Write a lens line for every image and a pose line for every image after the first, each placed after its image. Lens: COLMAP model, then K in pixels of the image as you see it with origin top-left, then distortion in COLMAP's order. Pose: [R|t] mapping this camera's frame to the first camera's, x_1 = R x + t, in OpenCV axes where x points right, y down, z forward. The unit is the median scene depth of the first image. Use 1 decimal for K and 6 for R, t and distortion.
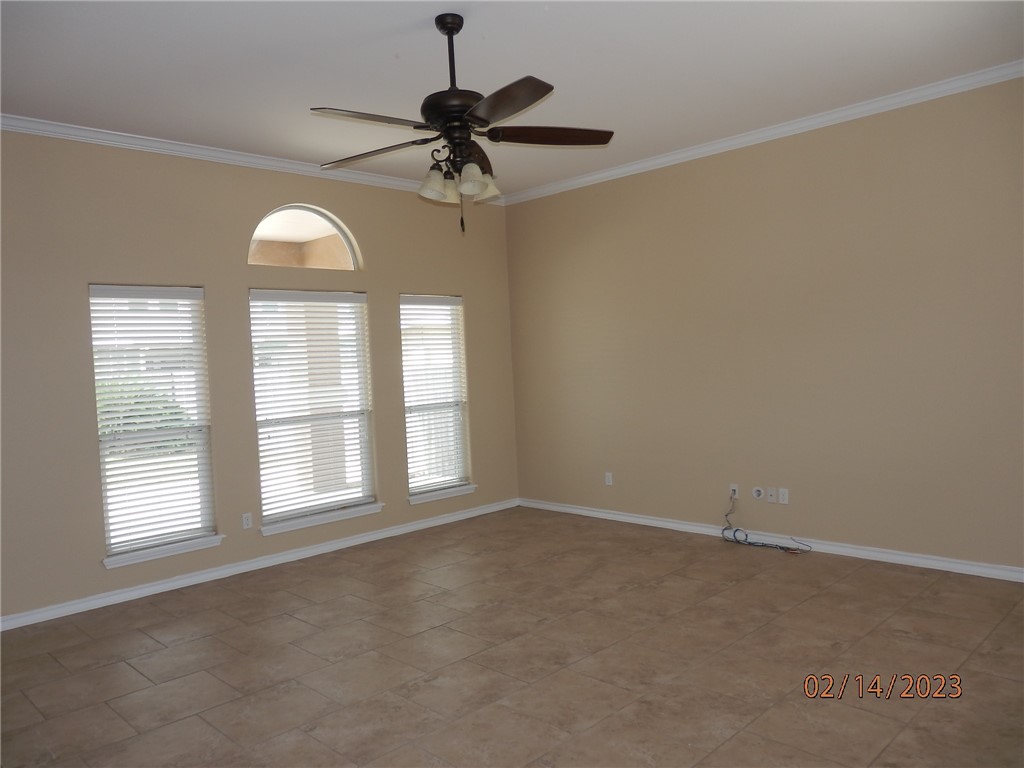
lens RADIAL K [[758.6, 0, 512.0], [0, 758.6, 384.0], [0, 0, 1]] dist [-0.001038, 0.008854]
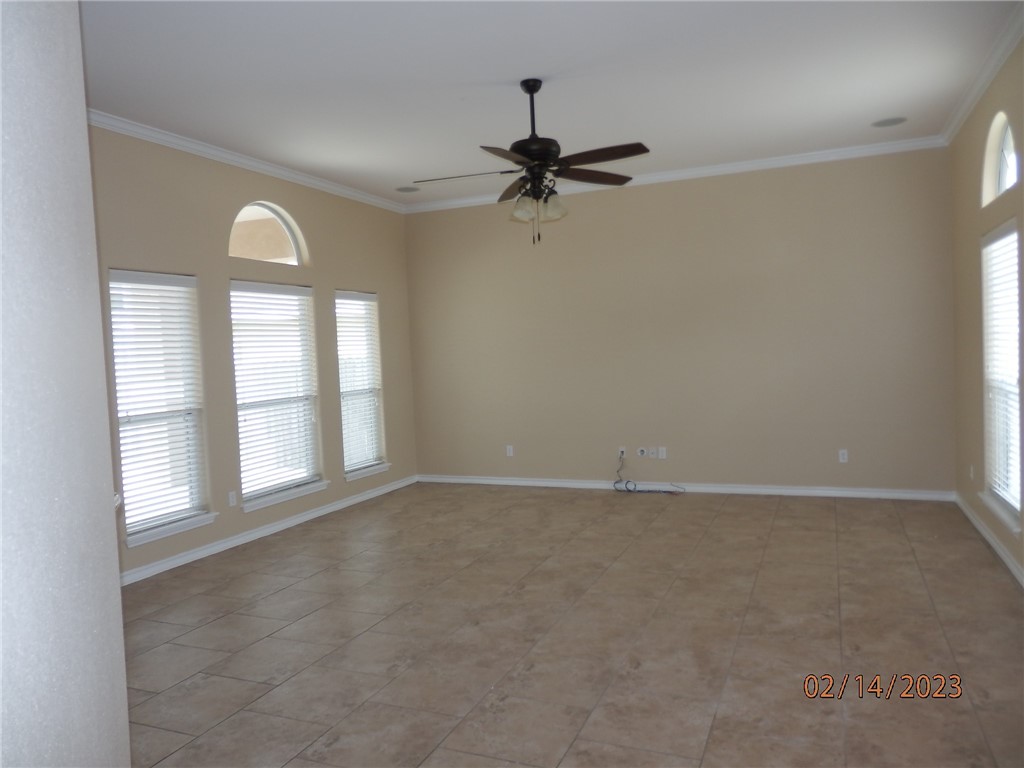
lens RADIAL K [[758.6, 0, 512.0], [0, 758.6, 384.0], [0, 0, 1]] dist [-0.001038, 0.008854]
pose [[0.923813, -0.009678, 0.382722, -0.369396], [0.011971, 0.999922, -0.003609, 0.027500], [-0.382657, 0.007916, 0.923856, -0.116742]]
